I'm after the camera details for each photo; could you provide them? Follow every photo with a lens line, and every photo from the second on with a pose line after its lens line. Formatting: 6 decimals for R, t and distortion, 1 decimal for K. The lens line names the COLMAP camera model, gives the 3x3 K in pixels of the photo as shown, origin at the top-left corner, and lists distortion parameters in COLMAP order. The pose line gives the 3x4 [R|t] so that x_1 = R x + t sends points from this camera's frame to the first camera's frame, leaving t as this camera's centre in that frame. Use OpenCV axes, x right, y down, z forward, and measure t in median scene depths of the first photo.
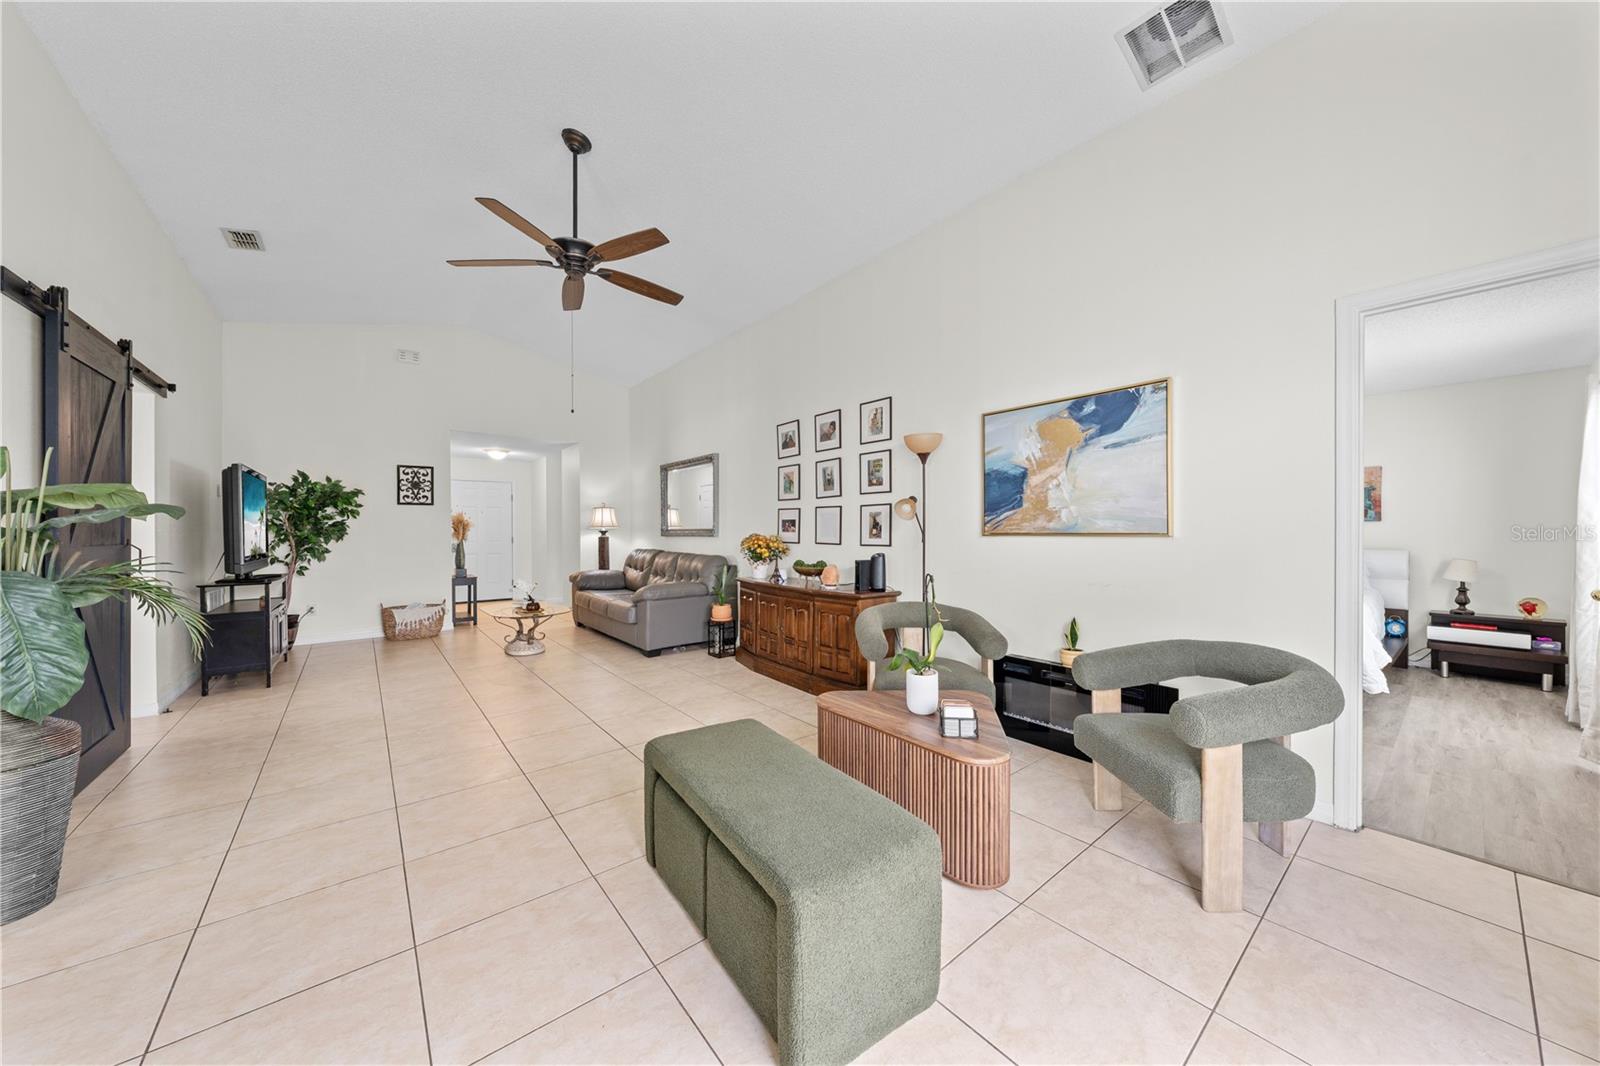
lens RADIAL K [[542.5, 0, 800.0], [0, 542.5, 533.0], [0, 0, 1]] dist [-0.001122, -0.000045]
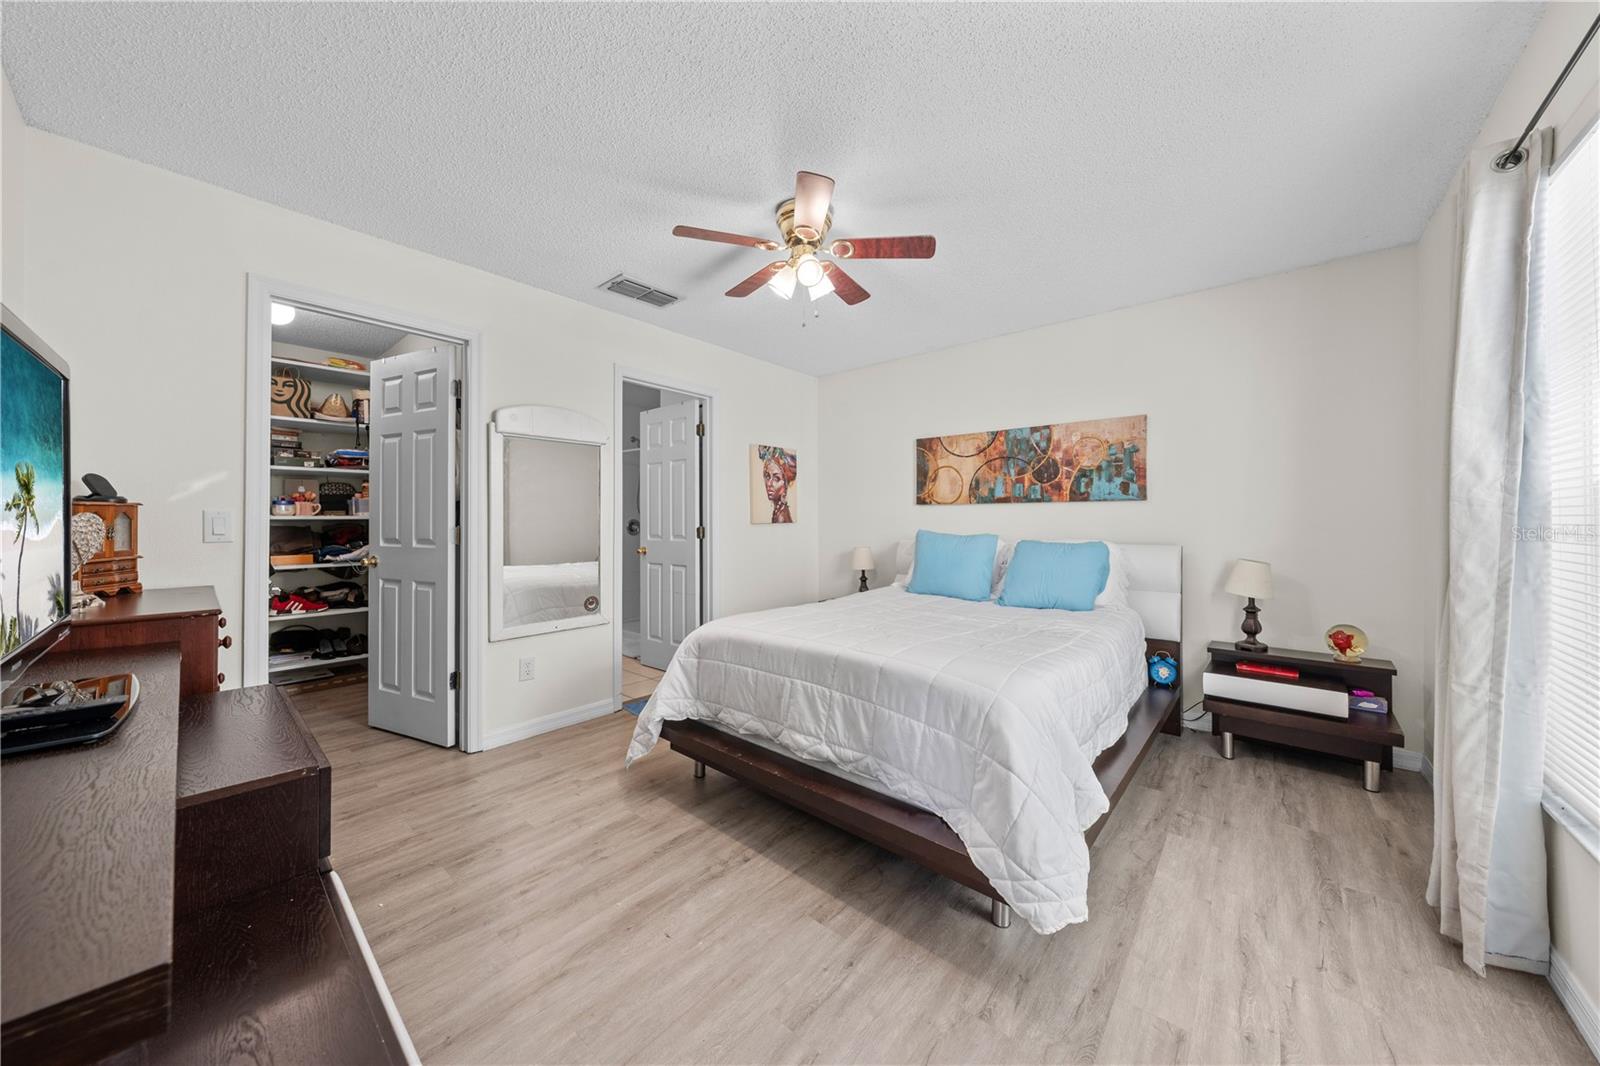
lens RADIAL K [[543.9, 0, 804.4], [0, 543.9, 522.5], [0, 0, 1]] dist [-0.001427, -0.000123]
pose [[0.982698, 0.000415, 0.185216, 0.615496], [0.001040, 0.999969, -0.007756, 0.009390], [-0.185213, 0.007814, 0.982667, 0.491301]]
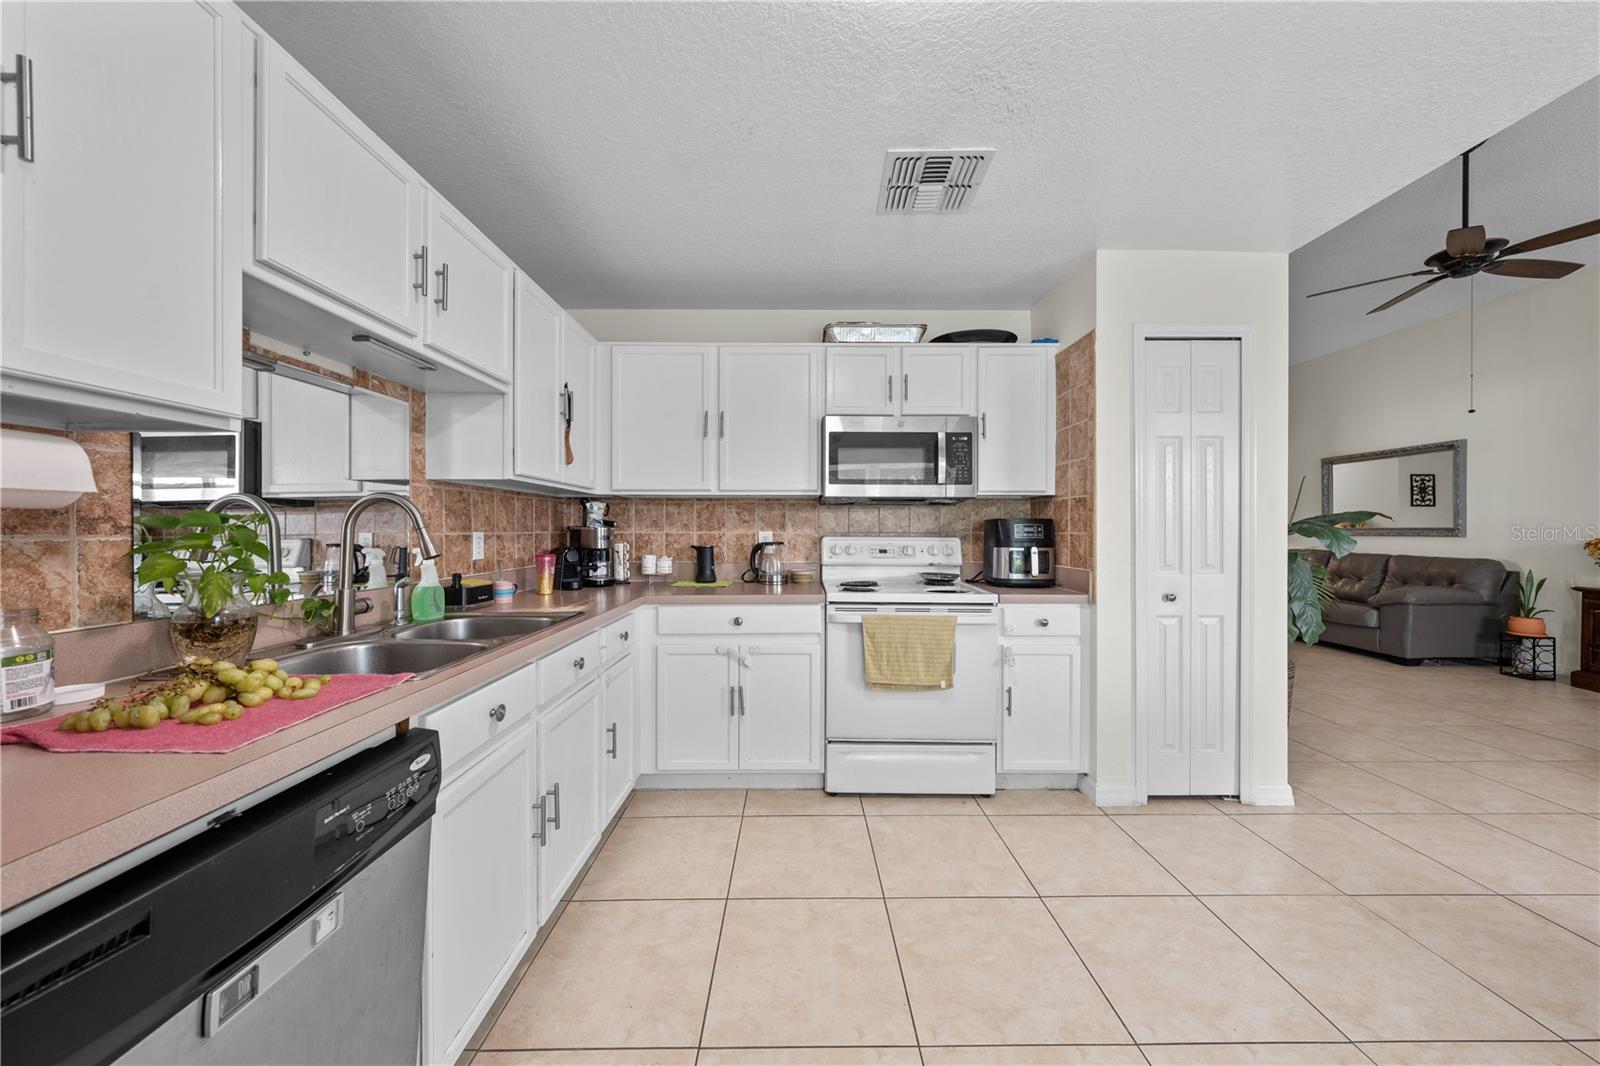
lens RADIAL K [[545.3, 0, 802.2], [0, 545.3, 531.2], [0, 0, 1]] dist [-0.001168, -0.000092]
pose [[0.779363, 0.004824, -0.626554, -0.580042], [-0.005321, 0.999985, 0.001079, 0.002756], [0.626550, 0.002493, 0.779377, -0.436415]]
